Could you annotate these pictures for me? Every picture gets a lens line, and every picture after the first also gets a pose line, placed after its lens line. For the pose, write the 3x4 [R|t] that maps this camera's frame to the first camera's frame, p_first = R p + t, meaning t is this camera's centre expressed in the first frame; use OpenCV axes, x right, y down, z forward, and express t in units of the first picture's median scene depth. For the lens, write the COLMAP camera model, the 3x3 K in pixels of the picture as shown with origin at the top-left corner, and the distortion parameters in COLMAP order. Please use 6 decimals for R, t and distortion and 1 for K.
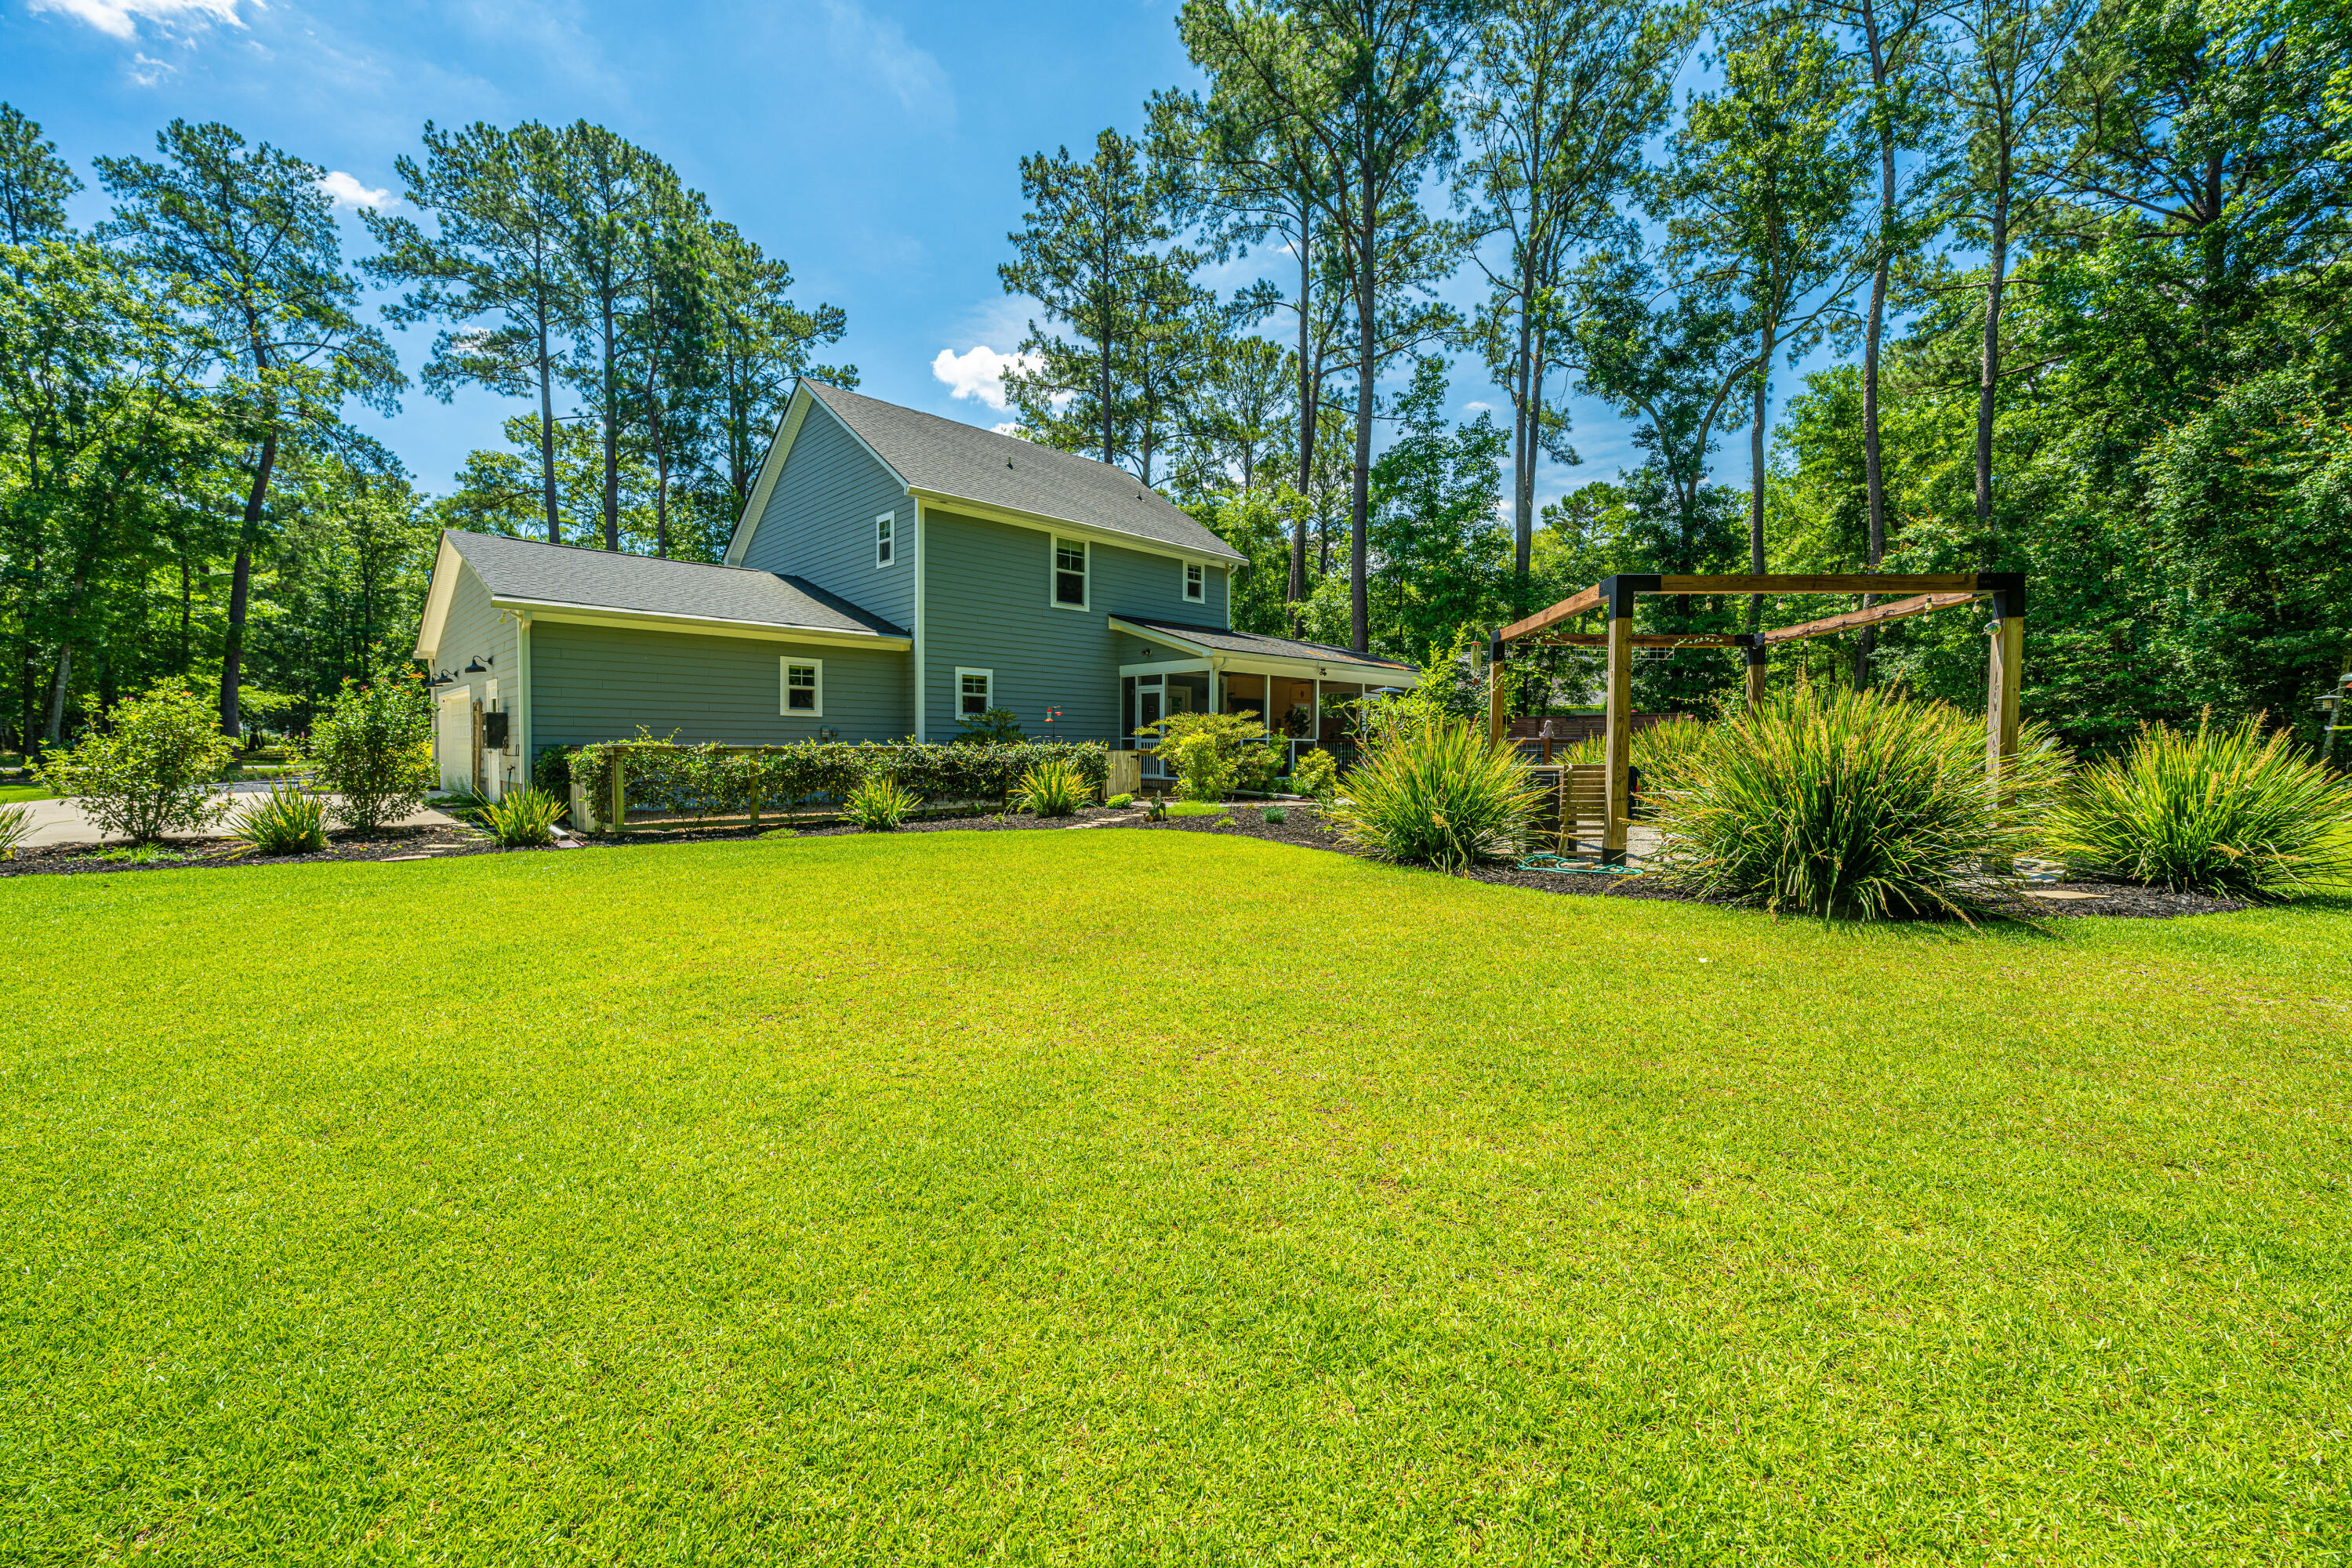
lens RADIAL K [[970.0, 0, 1177.1], [0, 970.0, 776.5], [0, 0, 1]] dist [-0.000402, -0.000285]
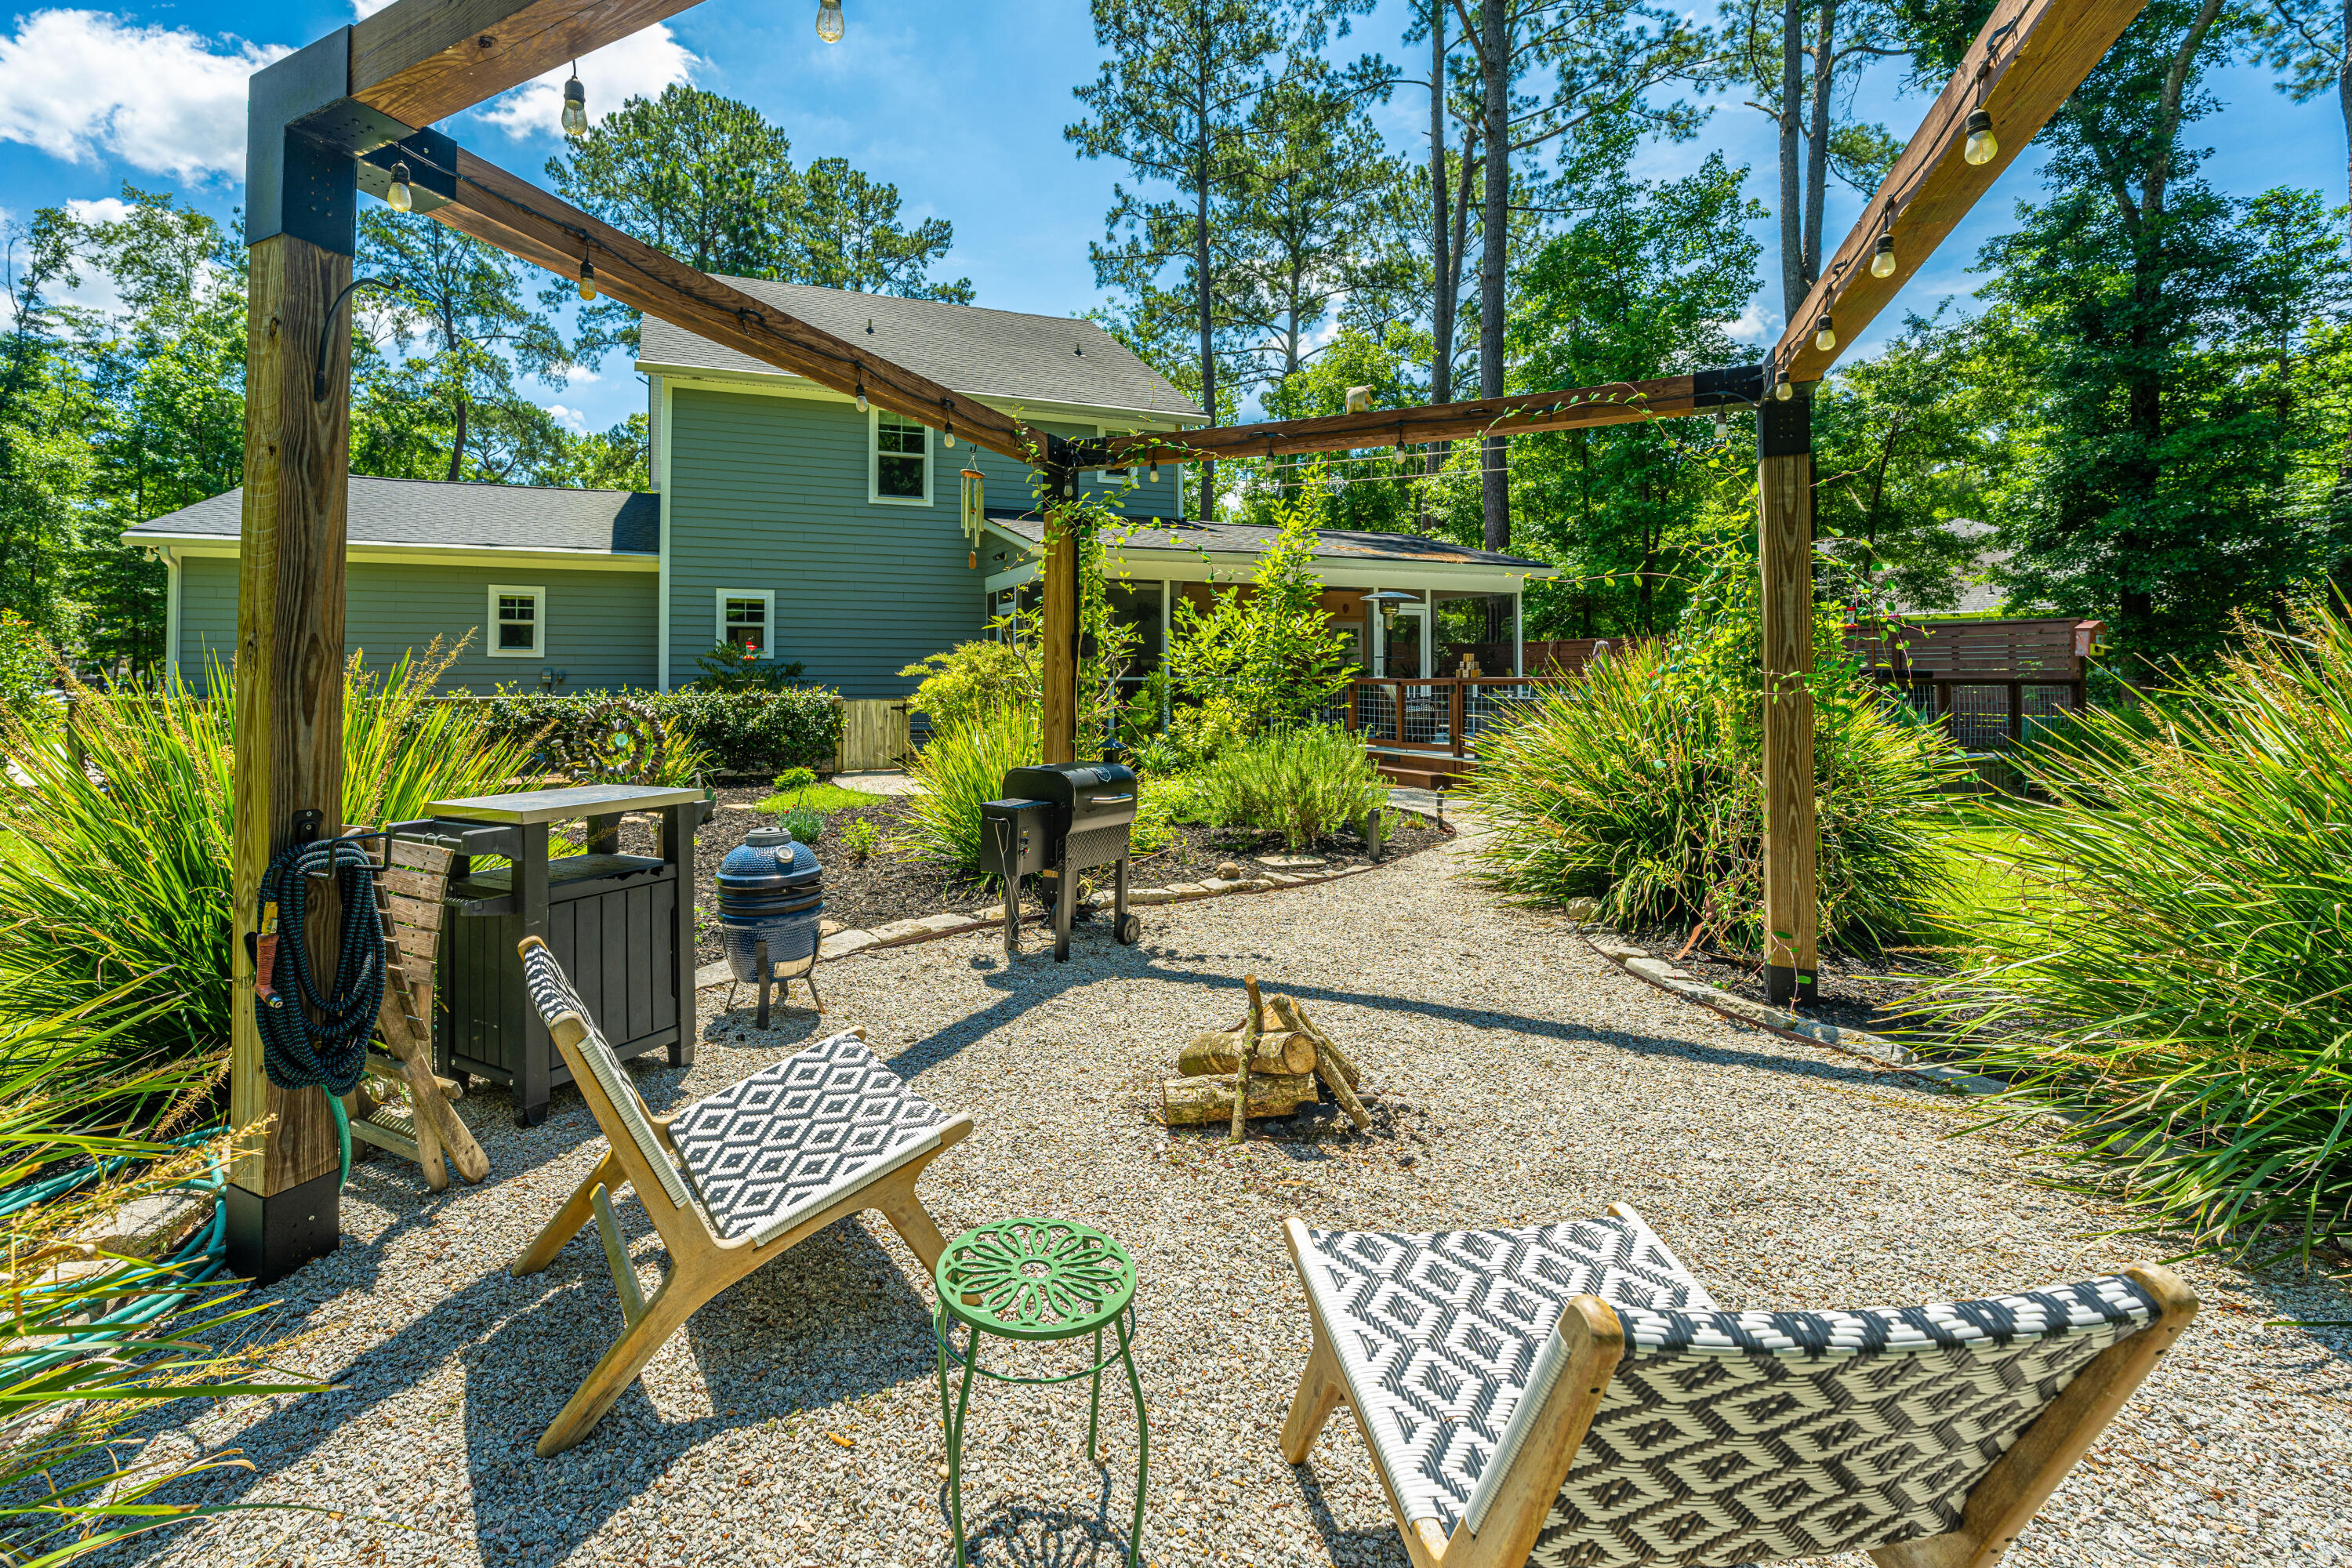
lens RADIAL K [[948.3, 0, 1175.4], [0, 948.3, 653.6], [0, 0, 1]] dist [-0.000282, -0.000489]
pose [[0.899600, -0.016142, -0.436416, 0.267011], [-0.006991, 0.998656, -0.051350, -0.016478], [0.436659, 0.049246, 0.898278, 0.308583]]
